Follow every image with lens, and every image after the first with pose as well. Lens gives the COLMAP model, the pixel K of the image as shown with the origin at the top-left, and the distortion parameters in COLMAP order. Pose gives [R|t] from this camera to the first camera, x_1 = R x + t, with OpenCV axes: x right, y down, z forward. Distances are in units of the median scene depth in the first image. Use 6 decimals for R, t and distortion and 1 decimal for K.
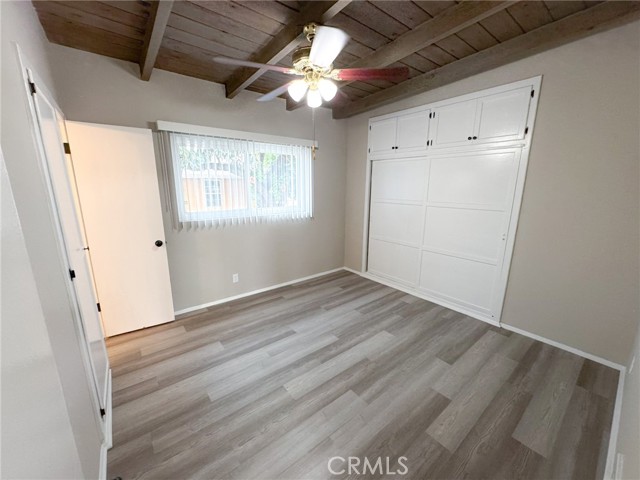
lens RADIAL K [[256.7, 0, 317.6], [0, 256.7, 243.5], [0, 0, 1]] dist [-0.002739, 0.000028]
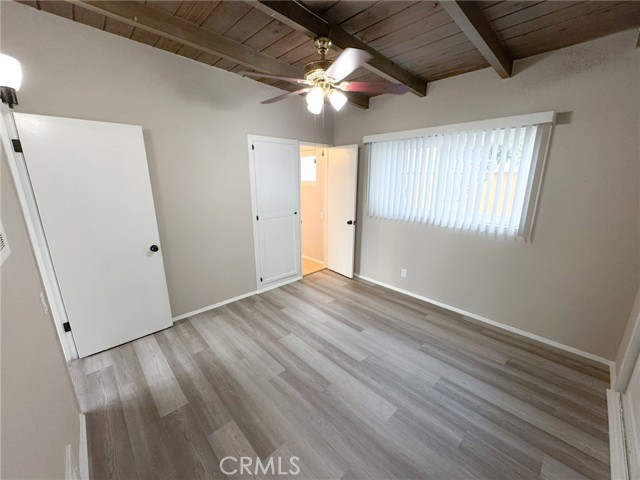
lens RADIAL K [[256.7, 0, 317.9], [0, 256.7, 237.9], [0, 0, 1]] dist [-0.002739, 0.000028]
pose [[0.081872, 0.227563, -0.970315, 0.821853], [-0.227254, 0.952199, 0.204140, -0.173868], [0.970388, 0.203794, 0.129673, 0.661659]]
